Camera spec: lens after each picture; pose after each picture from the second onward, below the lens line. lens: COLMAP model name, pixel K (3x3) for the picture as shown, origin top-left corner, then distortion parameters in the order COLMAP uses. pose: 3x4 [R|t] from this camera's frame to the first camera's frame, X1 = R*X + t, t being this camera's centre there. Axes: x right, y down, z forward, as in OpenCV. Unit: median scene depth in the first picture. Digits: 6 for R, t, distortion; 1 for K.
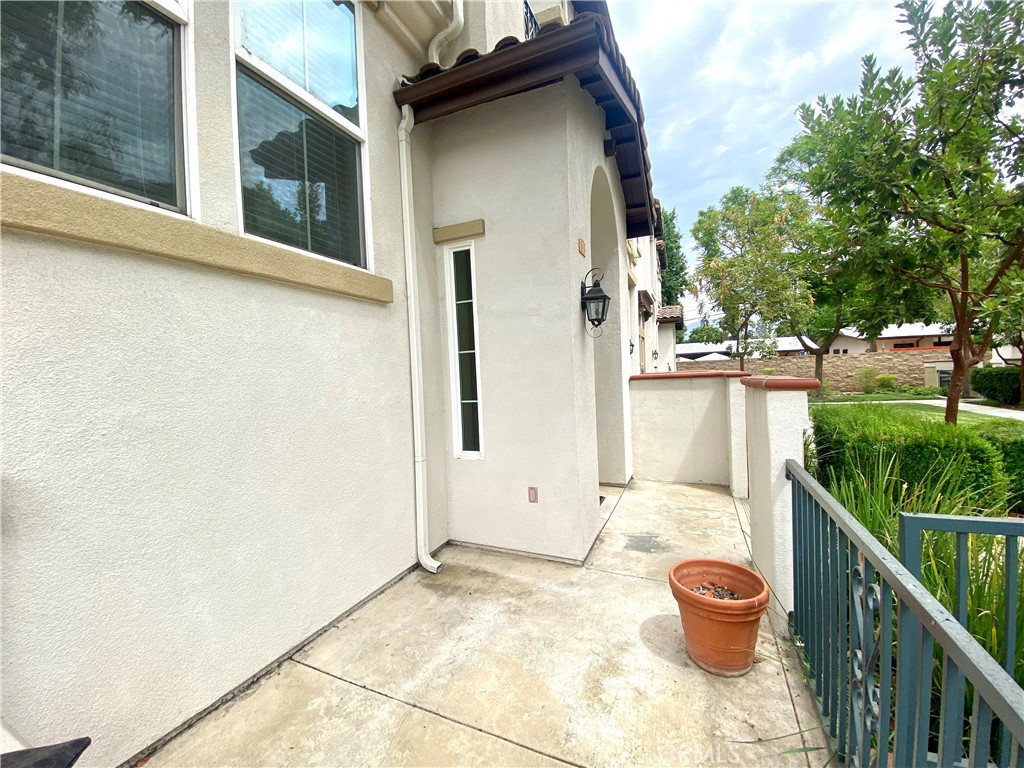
lens RADIAL K [[415.1, 0, 512.0], [0, 415.1, 384.0], [0, 0, 1]] dist [0.031905, -0.024056]
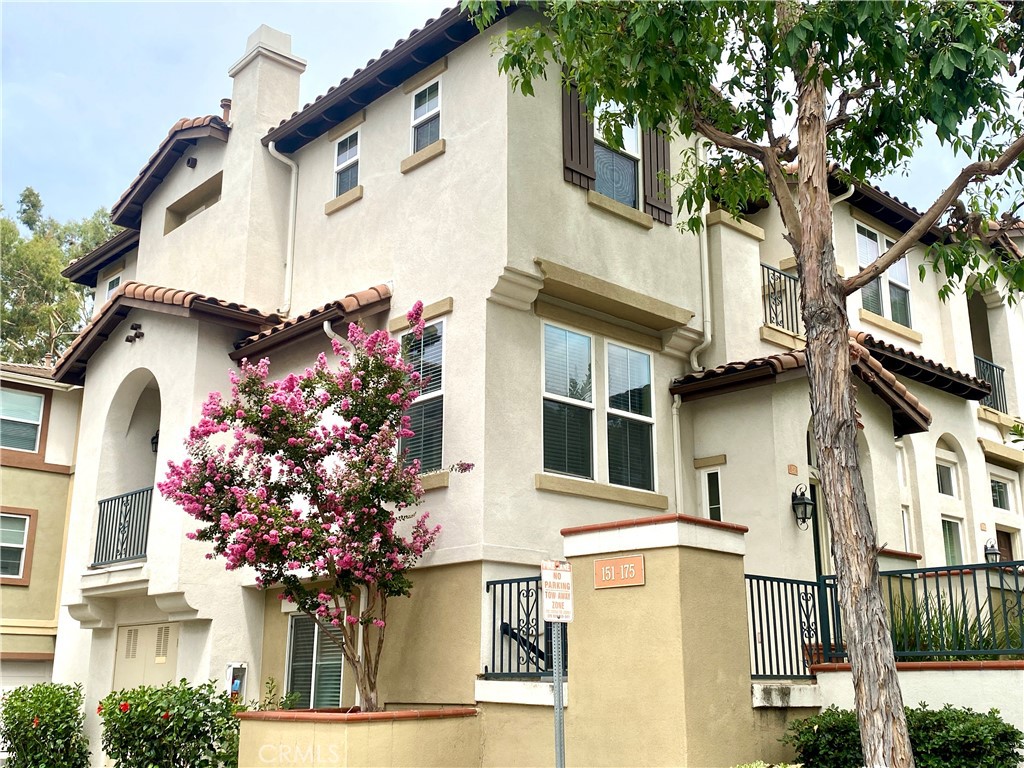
lens RADIAL K [[1074.1, 0, 512.0], [0, 1074.1, 384.0], [0, 0, 1]] dist [0.016648, 0.005014]
pose [[0.921431, -0.062267, -0.383519, 0.790579], [-0.047482, 0.961631, -0.270207, 0.495402], [0.385629, 0.267187, 0.883120, -3.057360]]
